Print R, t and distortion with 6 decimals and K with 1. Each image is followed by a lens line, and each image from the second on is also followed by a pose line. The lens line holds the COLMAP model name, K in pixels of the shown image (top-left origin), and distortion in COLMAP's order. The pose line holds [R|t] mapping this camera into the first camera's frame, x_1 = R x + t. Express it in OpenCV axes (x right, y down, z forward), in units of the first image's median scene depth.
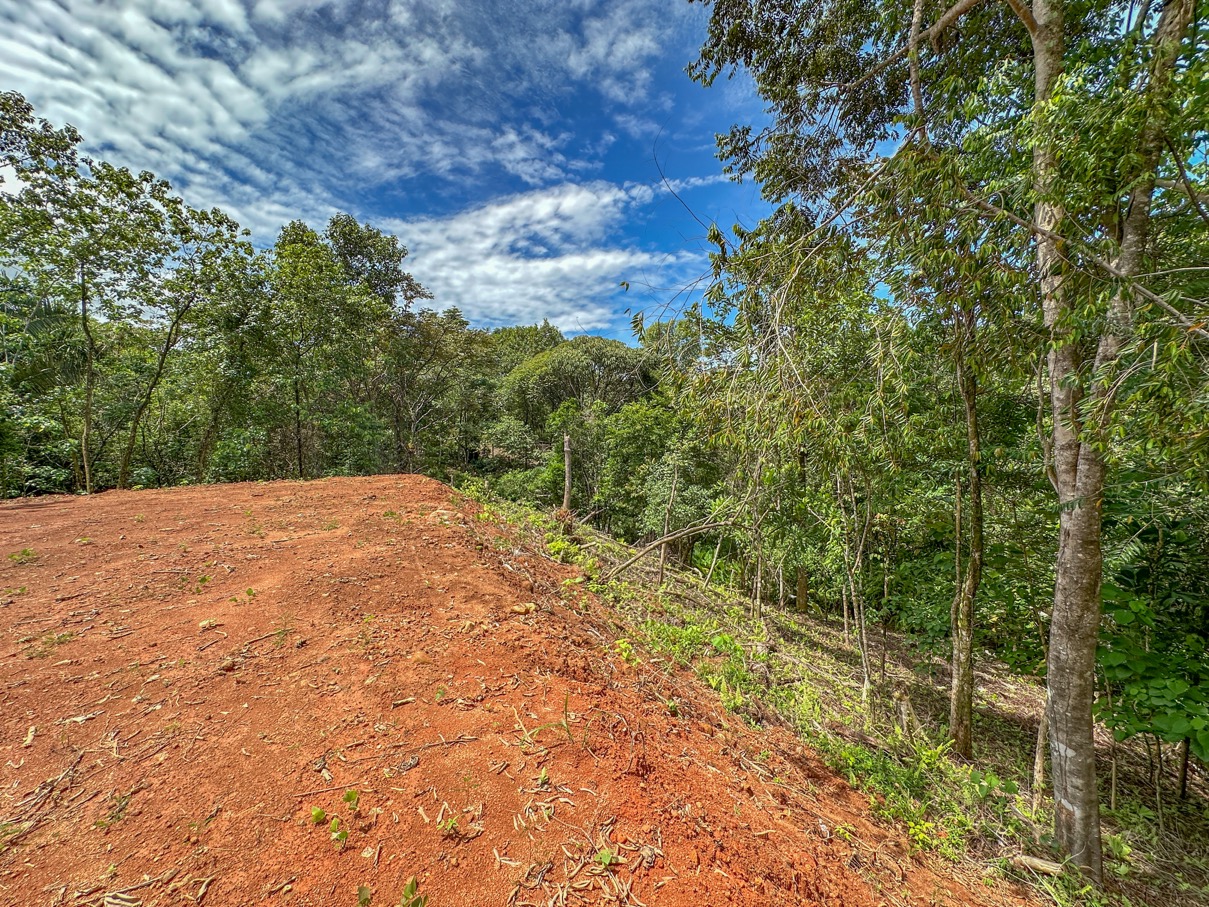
lens RADIAL K [[485.6, 0, 604.2], [0, 485.6, 451.3], [0, 0, 1]] dist [0.000234, 0.000008]
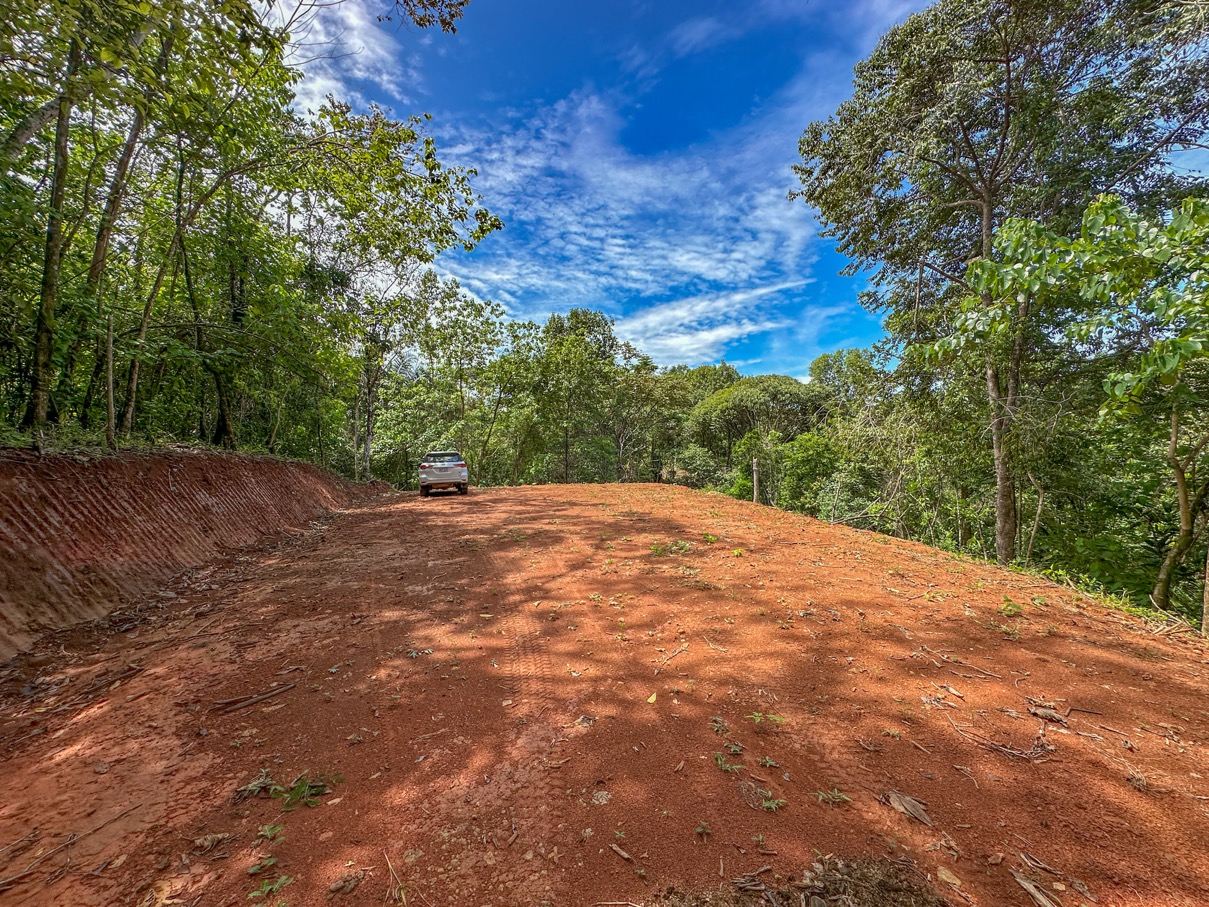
lens RADIAL K [[485.6, 0, 604.2], [0, 485.6, 453.1], [0, 0, 1]] dist [0.000234, 0.000008]
pose [[0.946651, -0.004794, -0.322224, -0.023877], [-0.011733, 0.998714, -0.049326, 0.015547], [0.322046, 0.050475, 0.945377, -0.268224]]
